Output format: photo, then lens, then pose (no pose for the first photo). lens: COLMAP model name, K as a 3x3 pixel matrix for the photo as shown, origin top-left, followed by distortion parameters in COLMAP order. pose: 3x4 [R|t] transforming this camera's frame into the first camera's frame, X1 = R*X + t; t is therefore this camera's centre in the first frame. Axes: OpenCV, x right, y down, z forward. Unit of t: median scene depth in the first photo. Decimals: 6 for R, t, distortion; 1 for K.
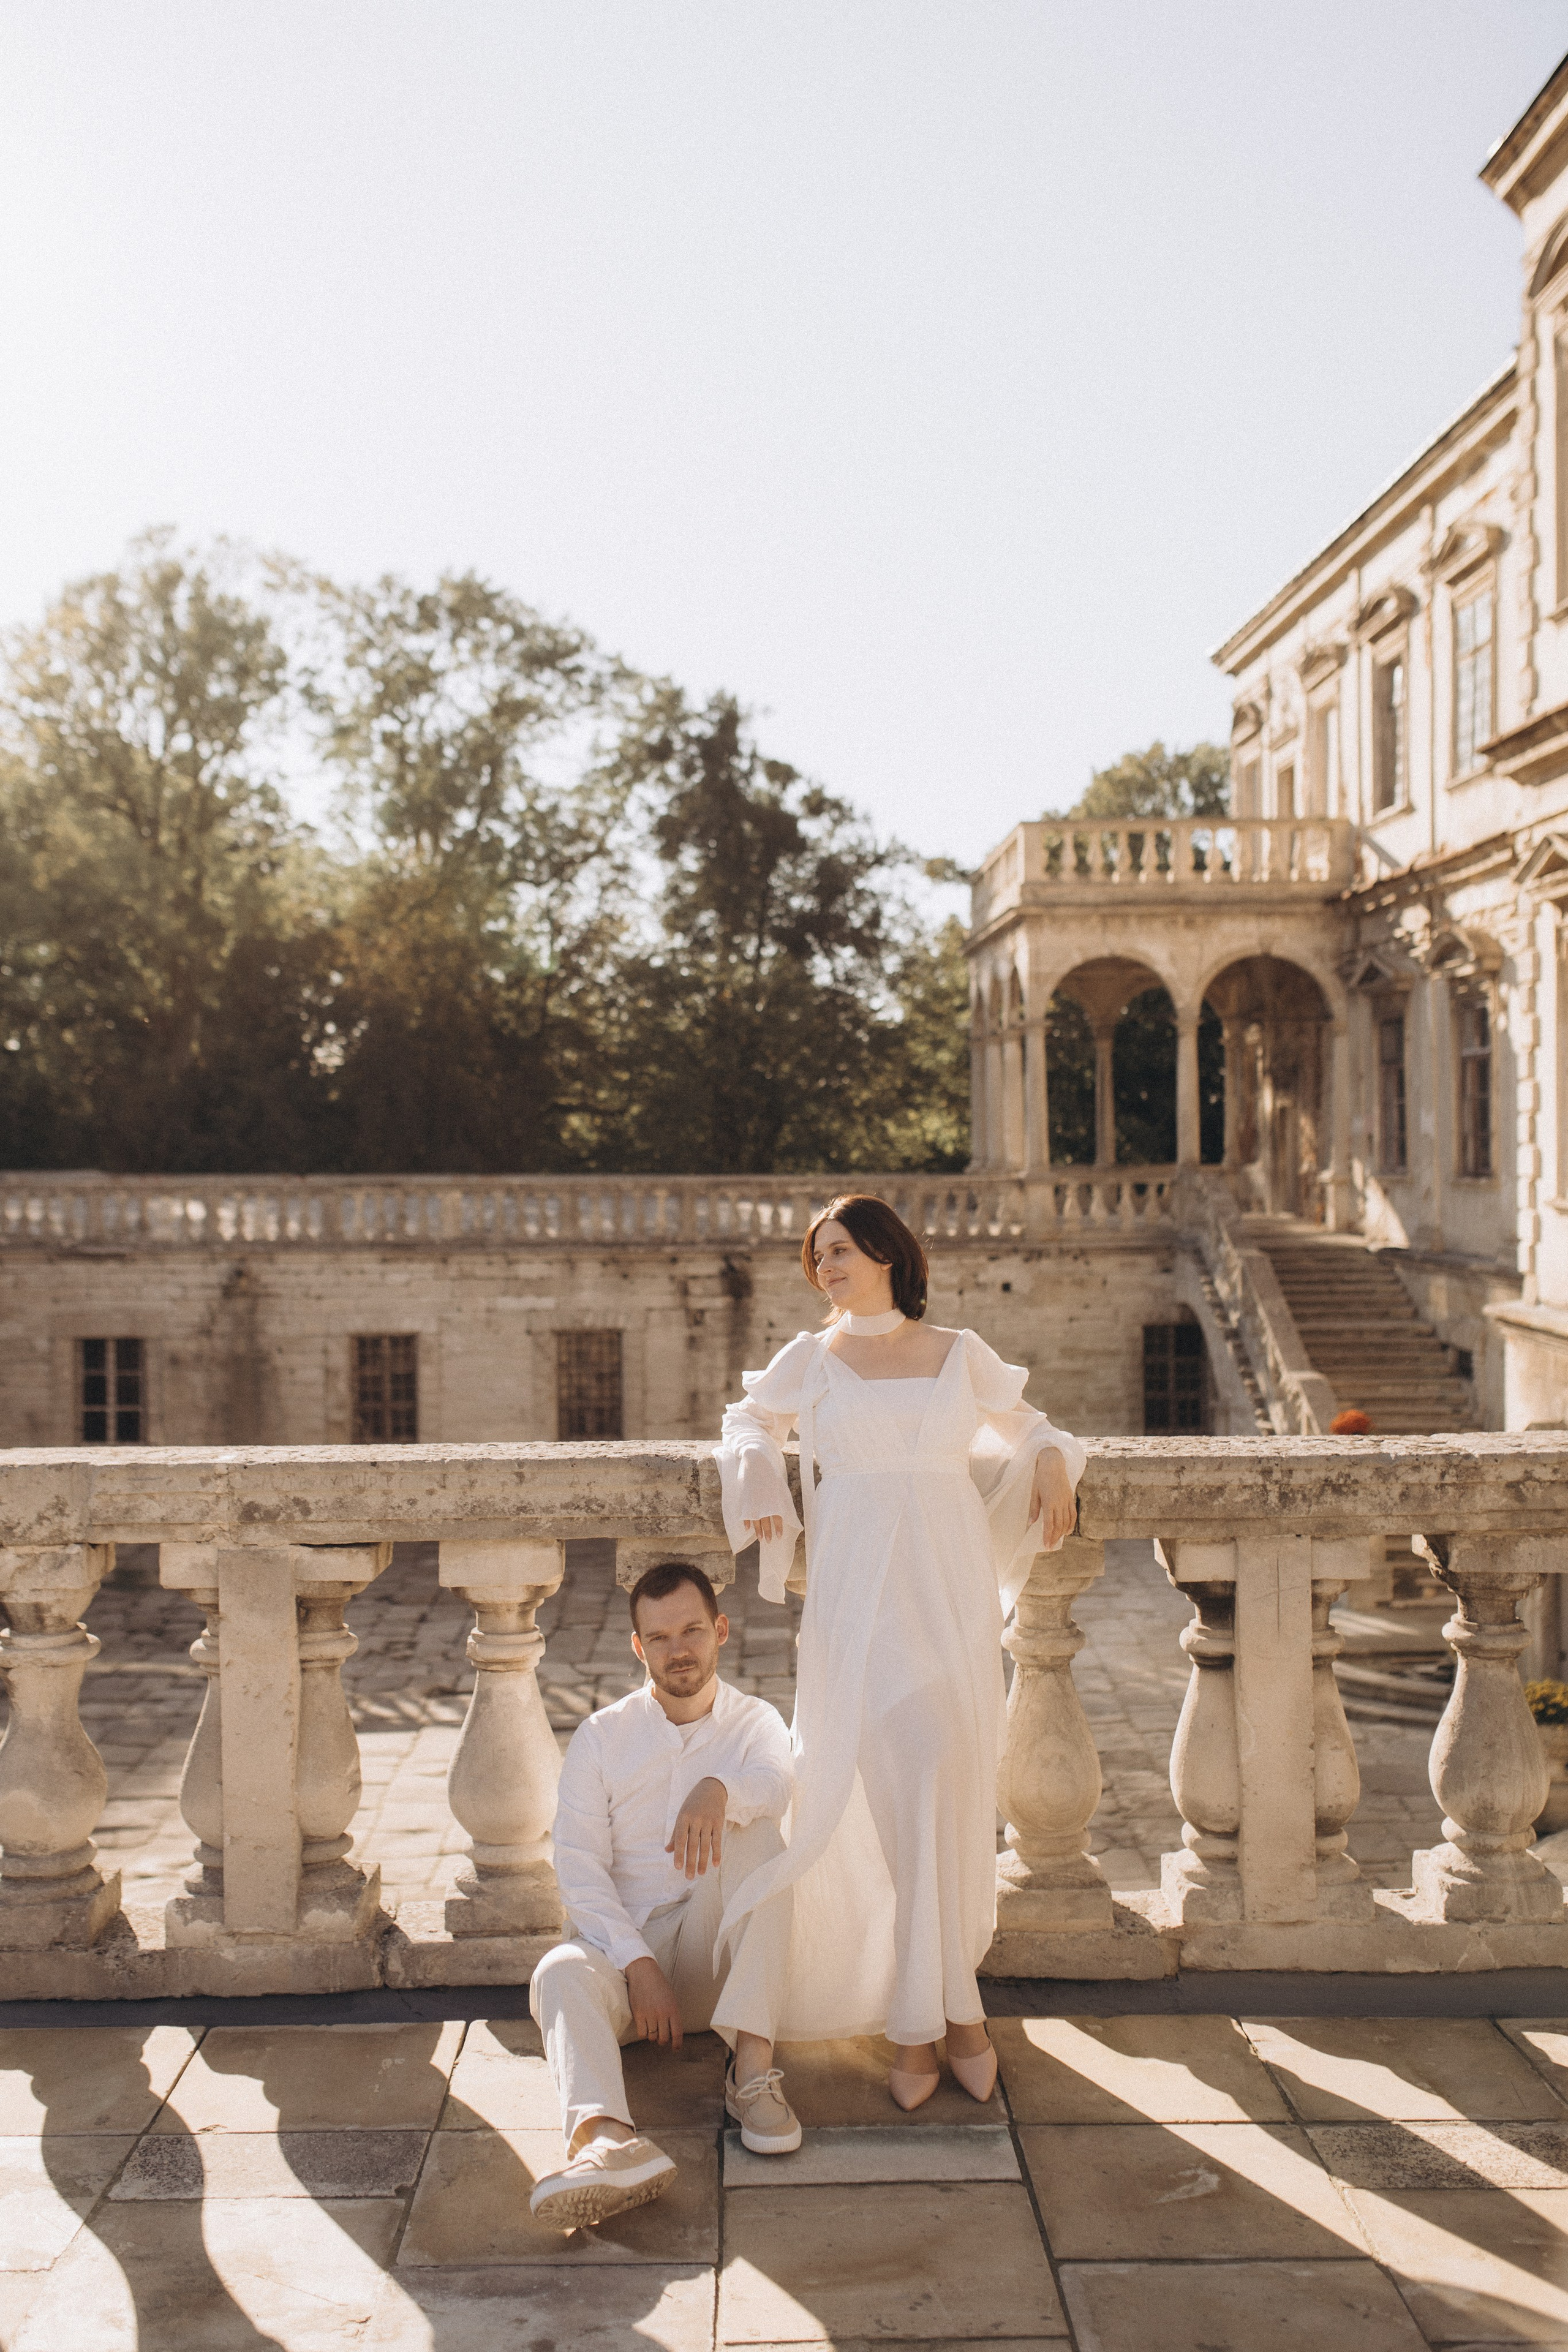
lens RADIAL K [[2226.5, 0, 778.1], [0, 2226.5, 1168.2], [0, 0, 1]] dist [0.029343, 0.000000]
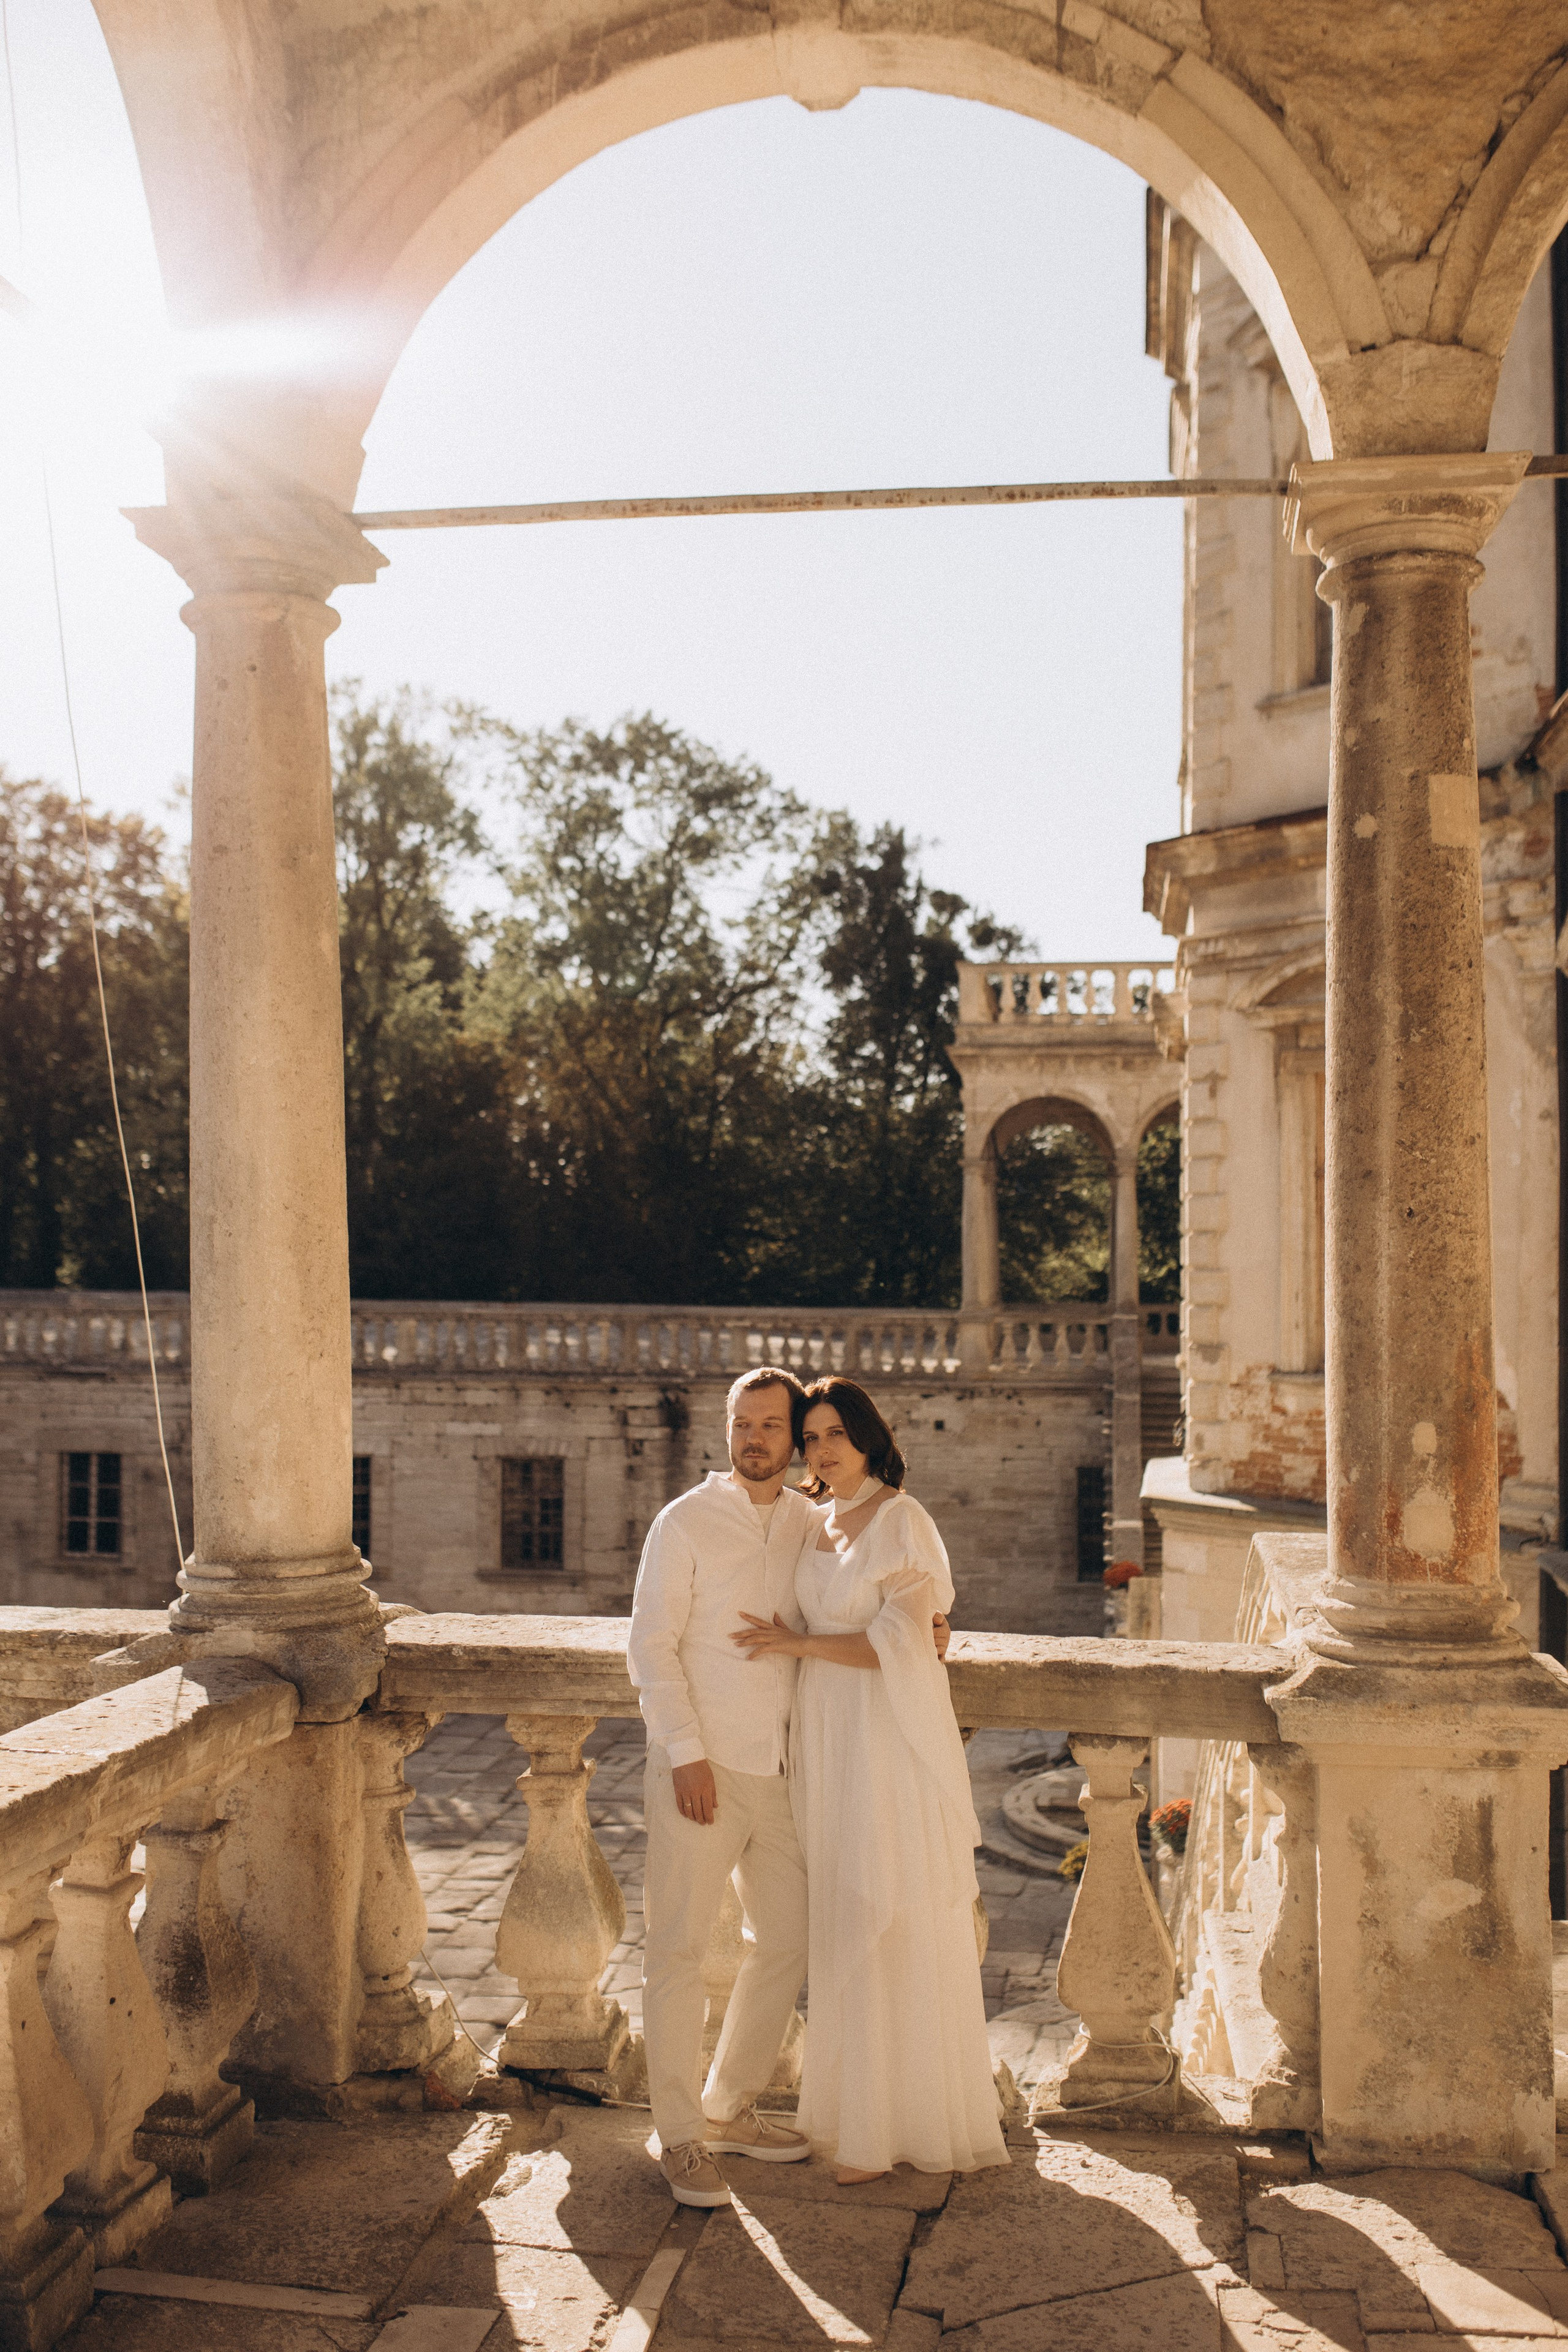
lens RADIAL K [[2226.5, 0, 765.1], [0, 2226.5, 1175.0], [0, 0, 1]] dist [0.029343, 0.000000]
pose [[0.989587, 0.008994, -0.143653, 0.167965], [-0.016252, 0.998645, -0.049430, -0.008234], [0.143014, 0.051250, 0.988393, -0.008316]]
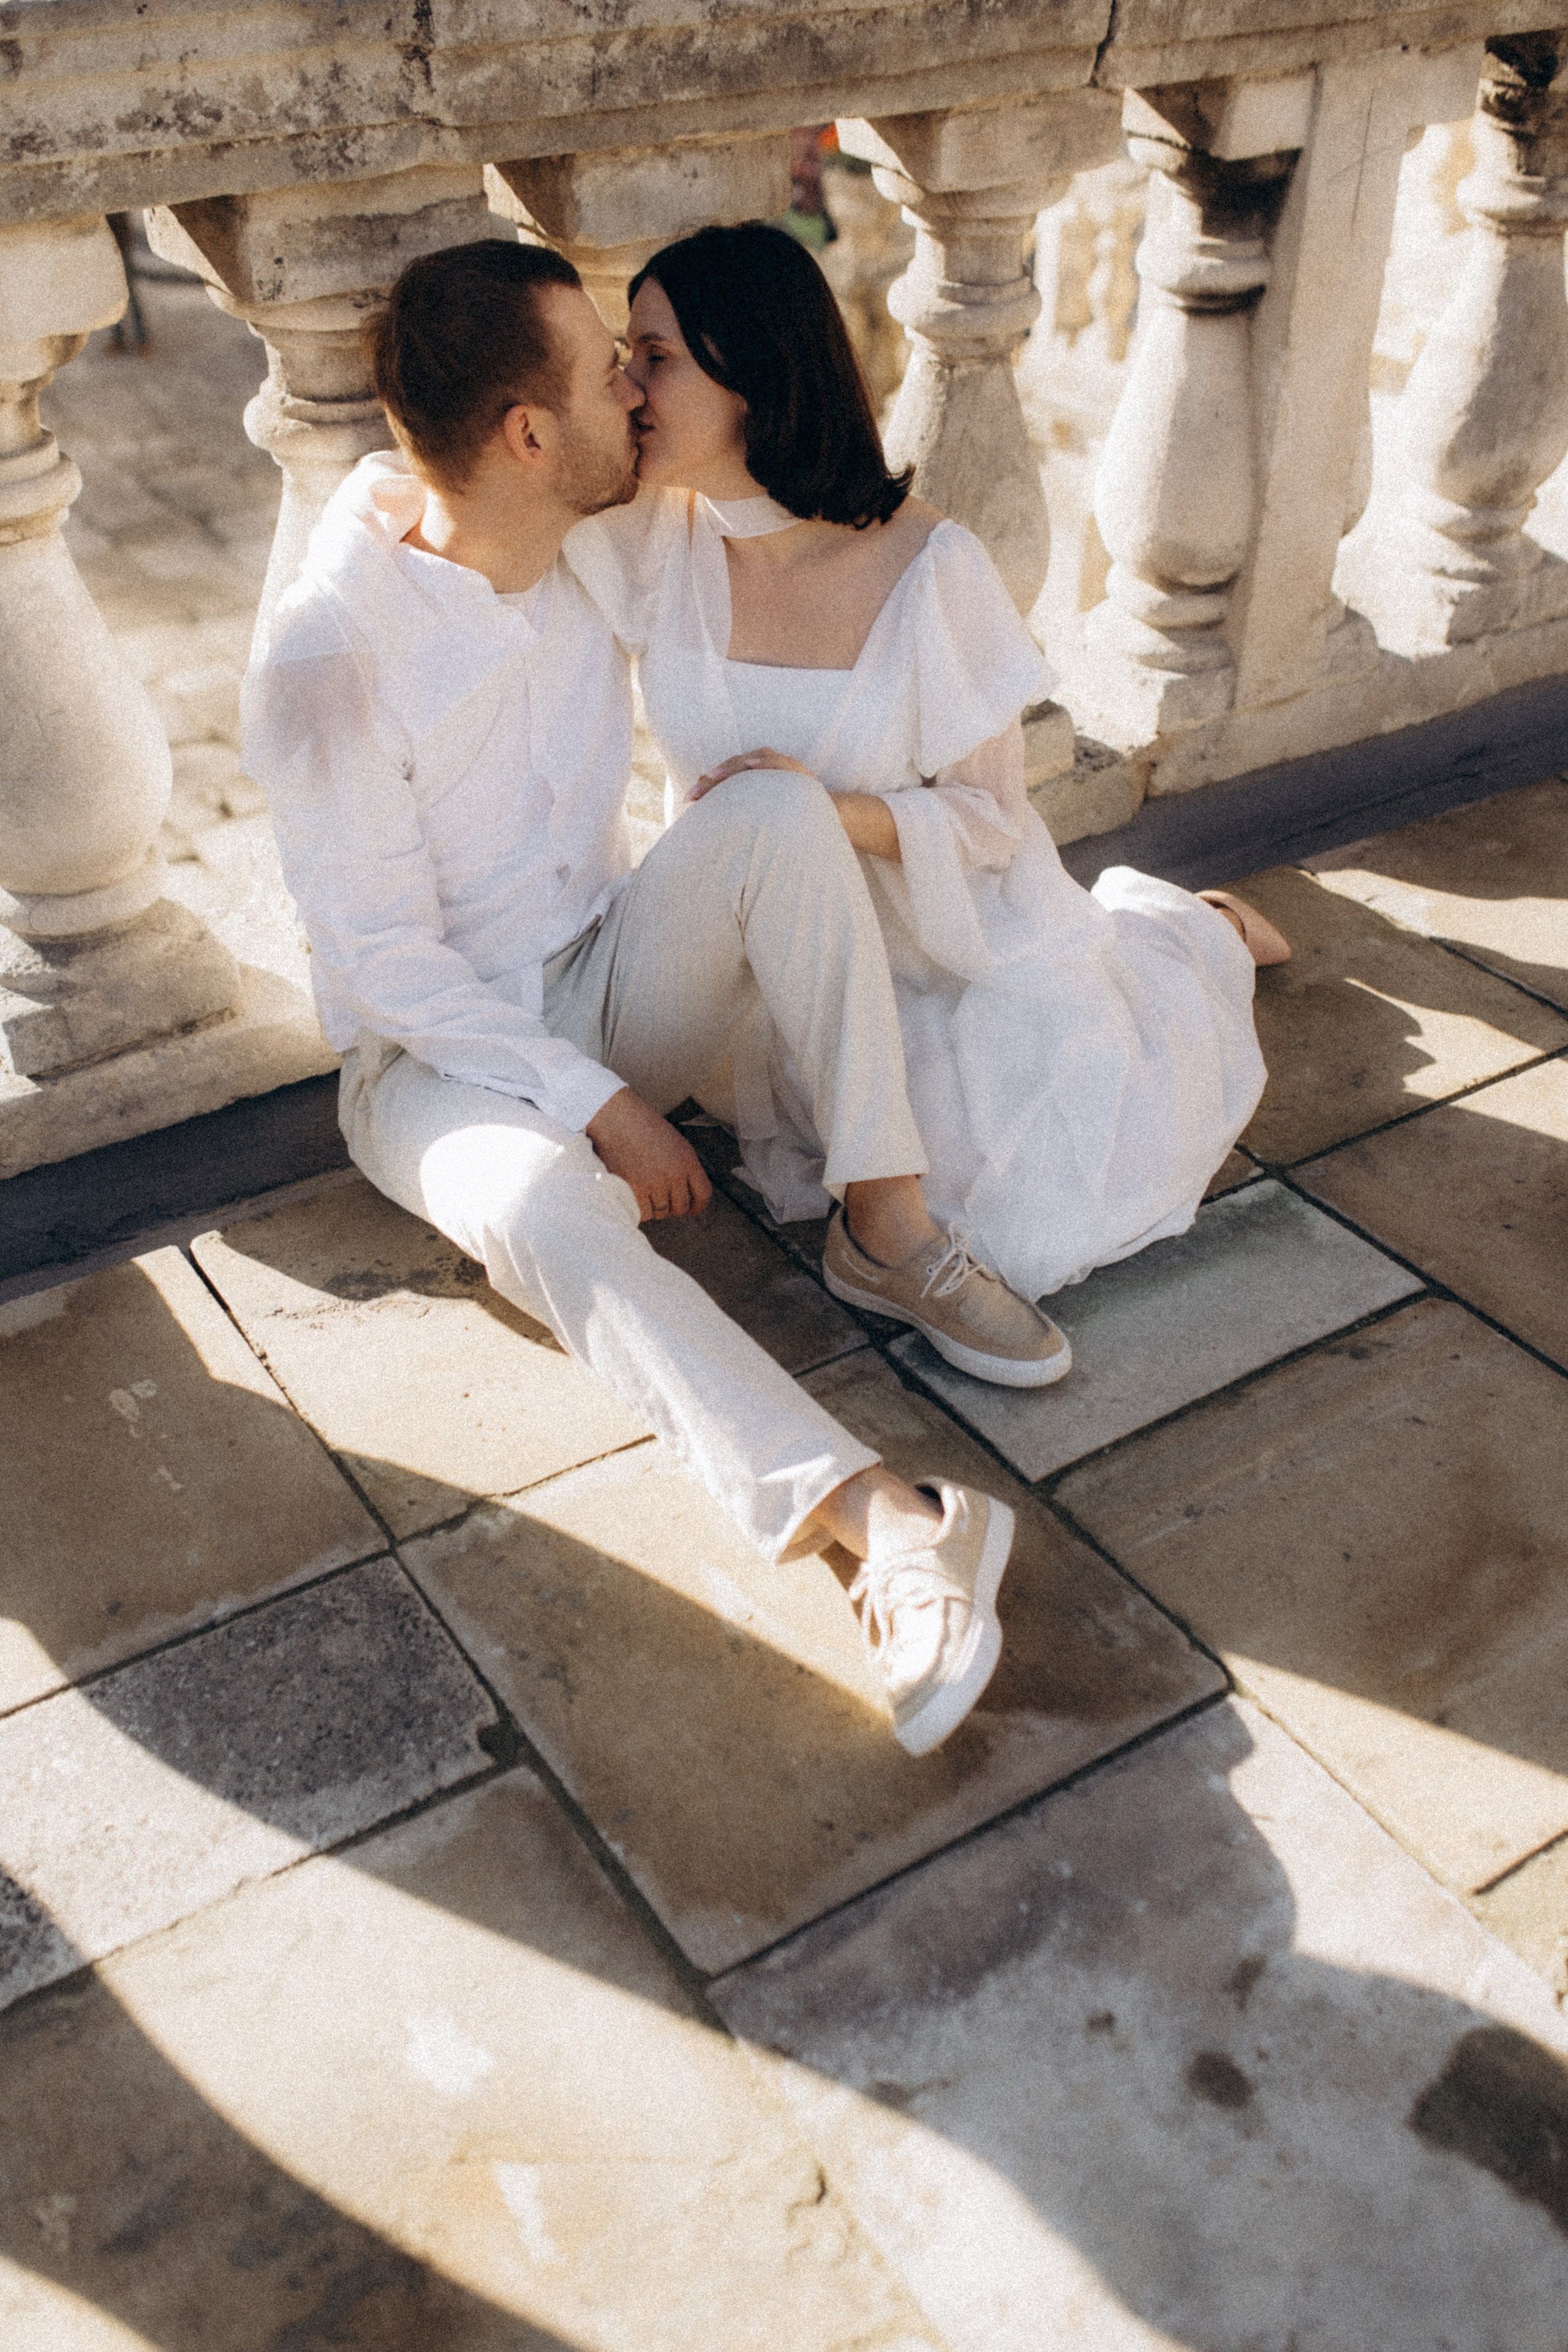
lens RADIAL K [[2226.5, 0, 791.8], [0, 2226.5, 1155.8], [0, 0, 1]] dist [0.029343, 0.000000]
pose [[0.850706, -0.298748, 0.432492, -0.213042], [-0.009203, 0.814197, 0.580516, 0.063521], [-0.525561, -0.497829, 0.689893, 0.535774]]
